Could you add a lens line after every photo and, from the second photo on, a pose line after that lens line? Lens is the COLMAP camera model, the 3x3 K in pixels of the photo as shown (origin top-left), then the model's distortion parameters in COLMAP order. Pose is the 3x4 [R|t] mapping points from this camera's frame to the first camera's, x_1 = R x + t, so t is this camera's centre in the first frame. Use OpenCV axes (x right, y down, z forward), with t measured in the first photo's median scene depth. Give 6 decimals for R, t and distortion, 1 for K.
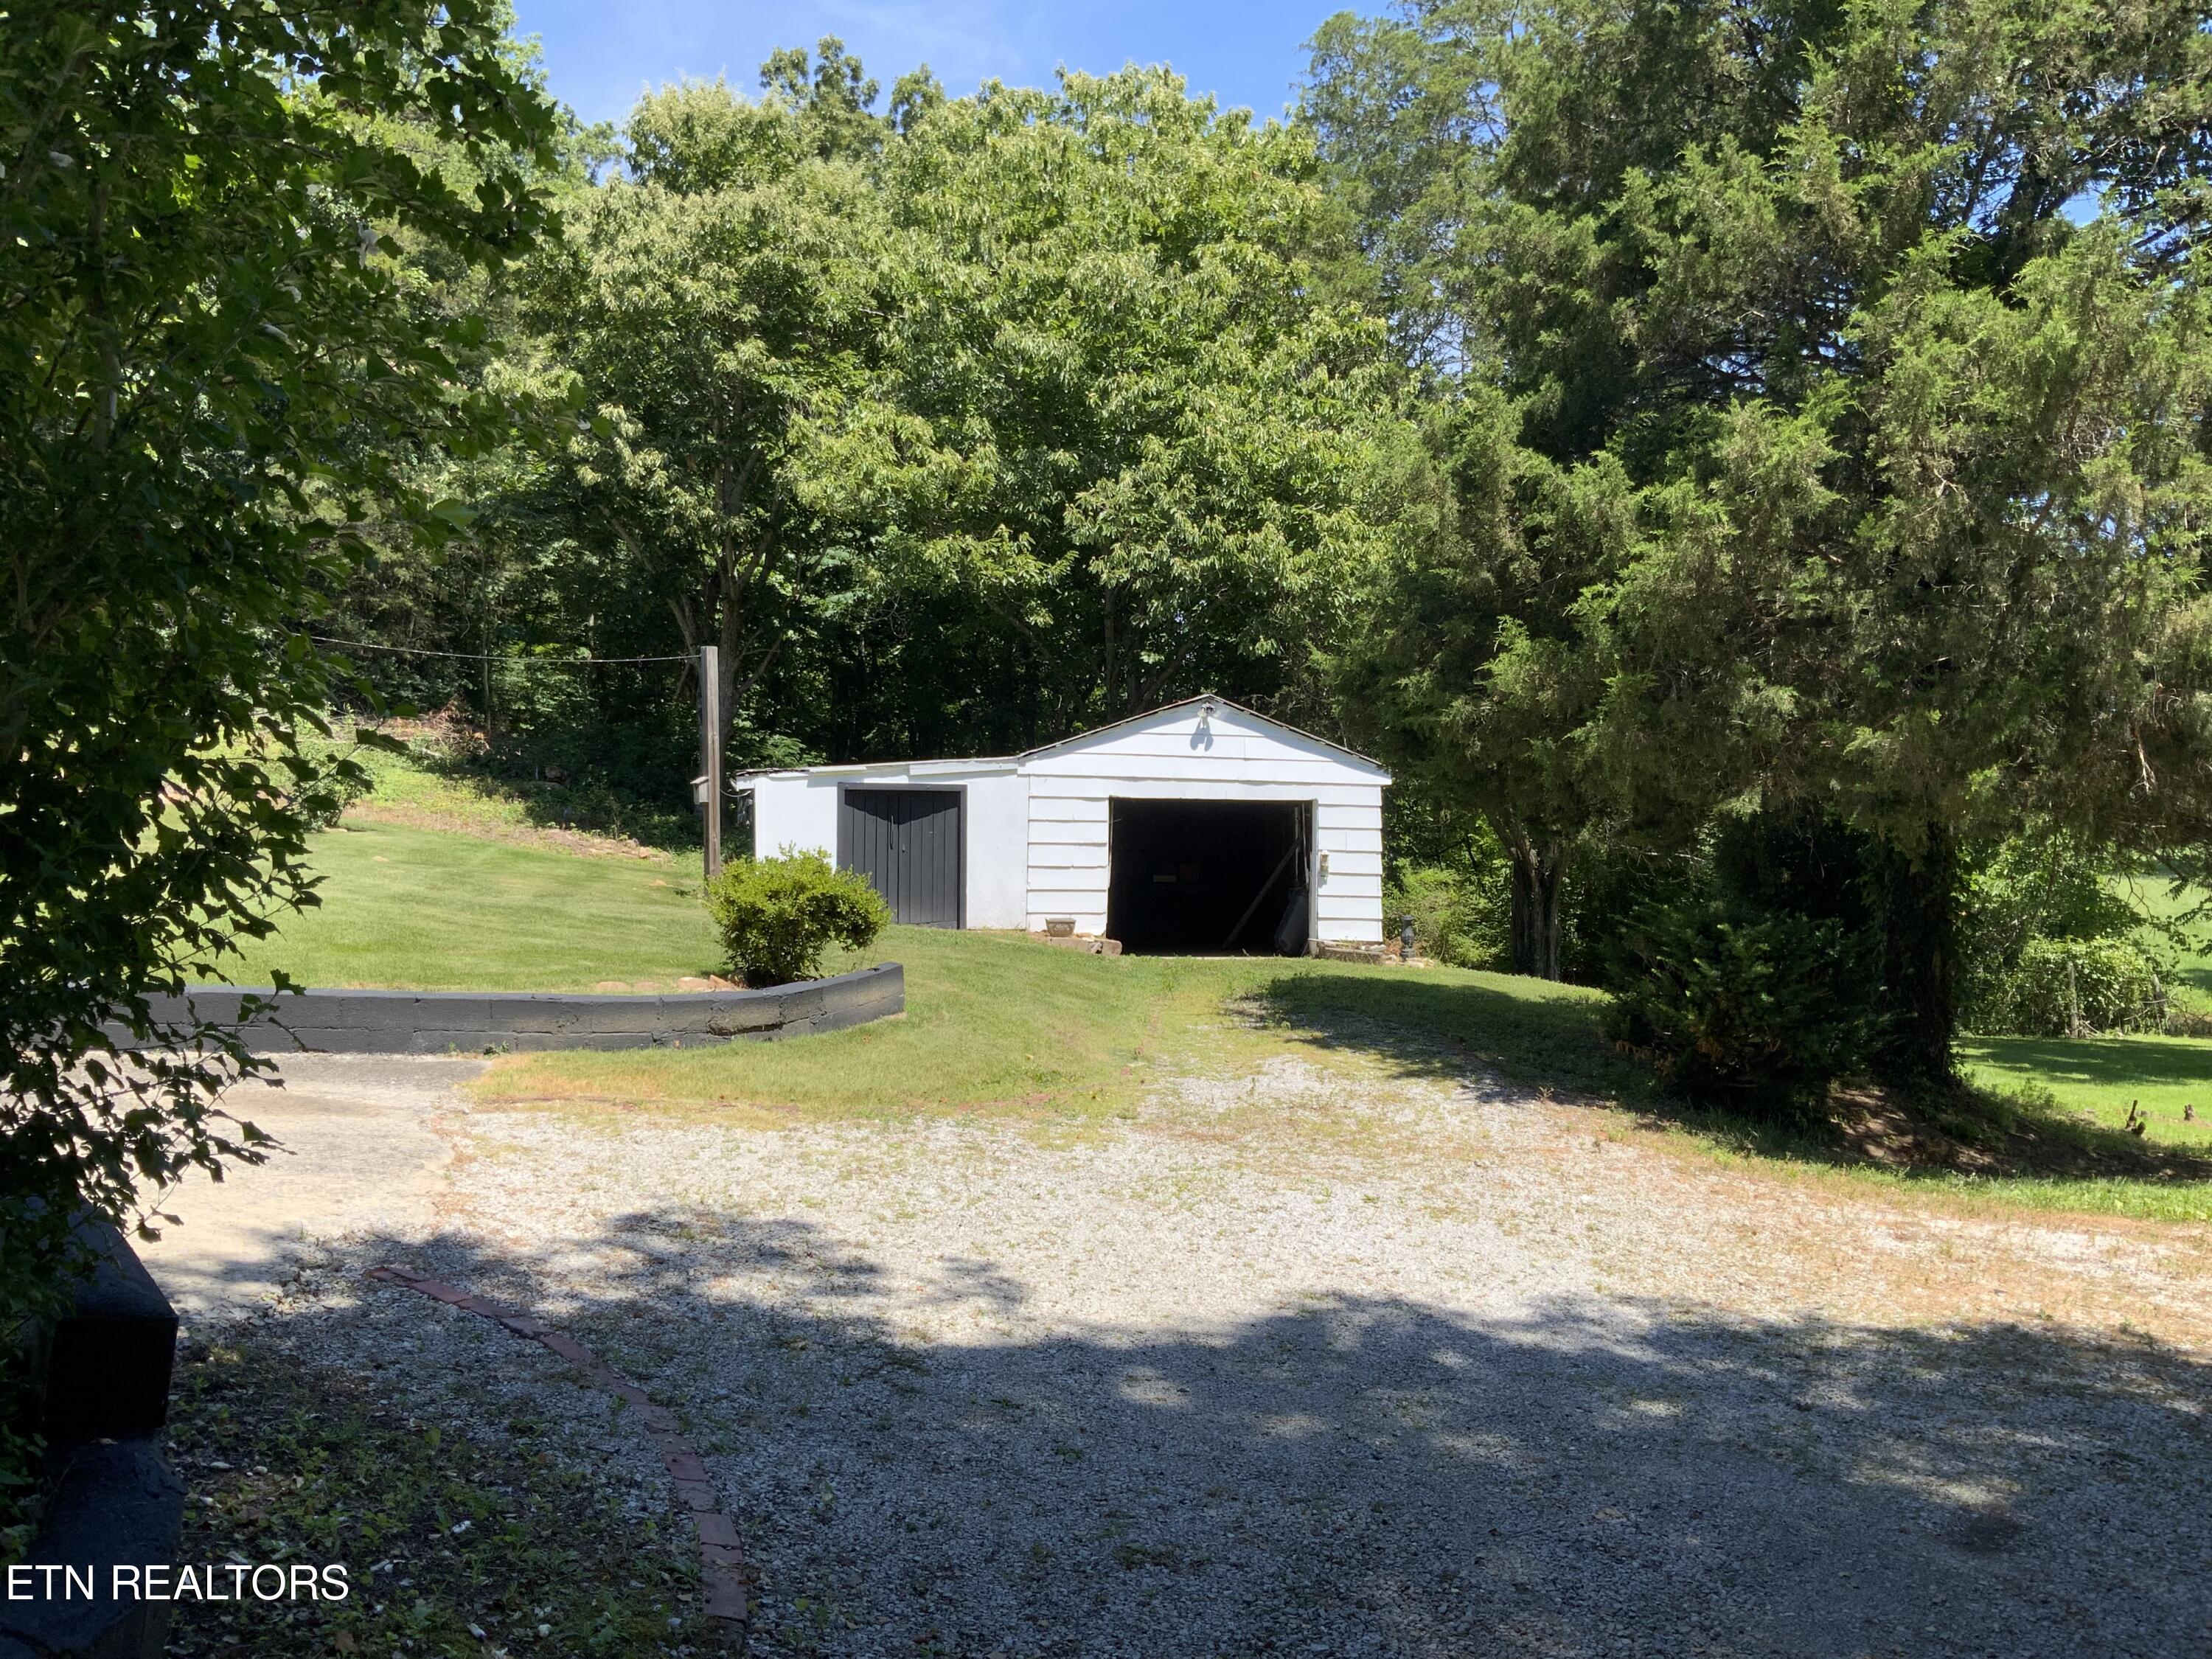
lens RADIAL K [[1867.3, 0, 1106.5], [0, 1867.3, 830.1], [0, 0, 1]] dist [0.000901, -0.000191]
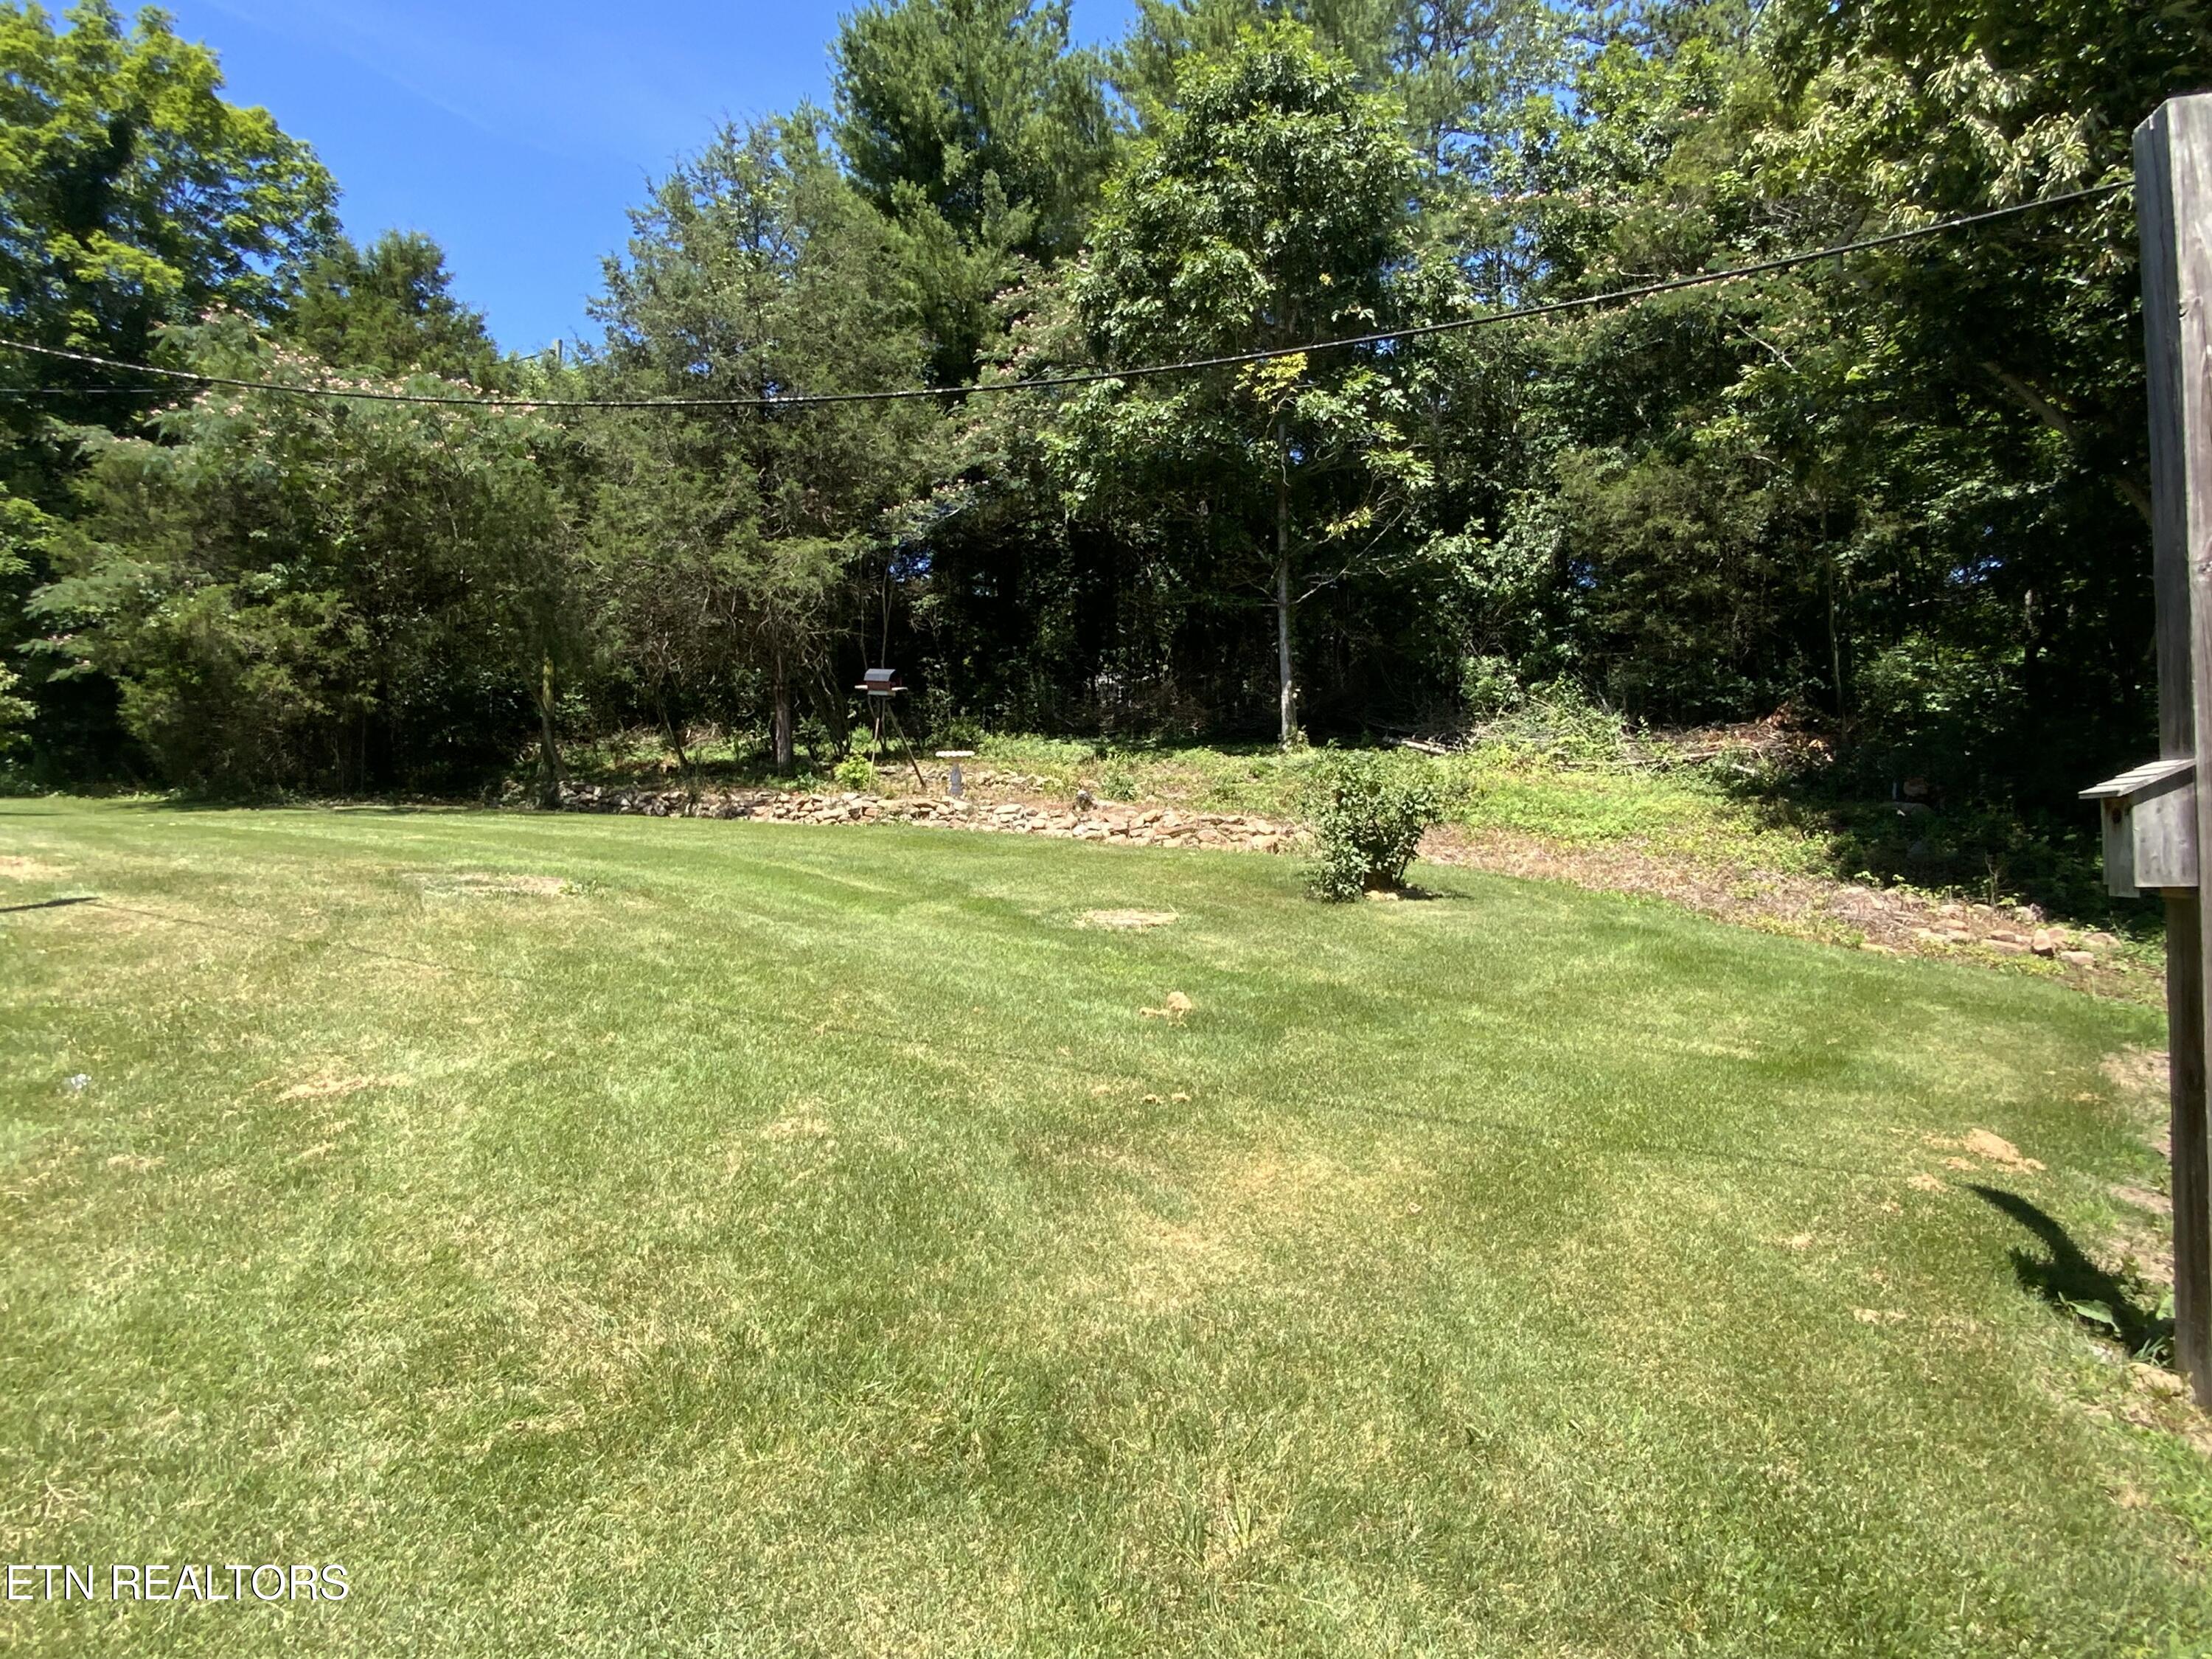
lens RADIAL K [[1163.6, 0, 1107.1], [0, 1163.6, 834.6], [0, 0, 1]] dist [-0.001017, -0.000350]
pose [[0.557286, -0.005079, -0.830305, -0.106134], [0.002531, 0.999987, -0.004418, -0.012763], [0.830317, 0.000361, 0.557292, 0.507021]]
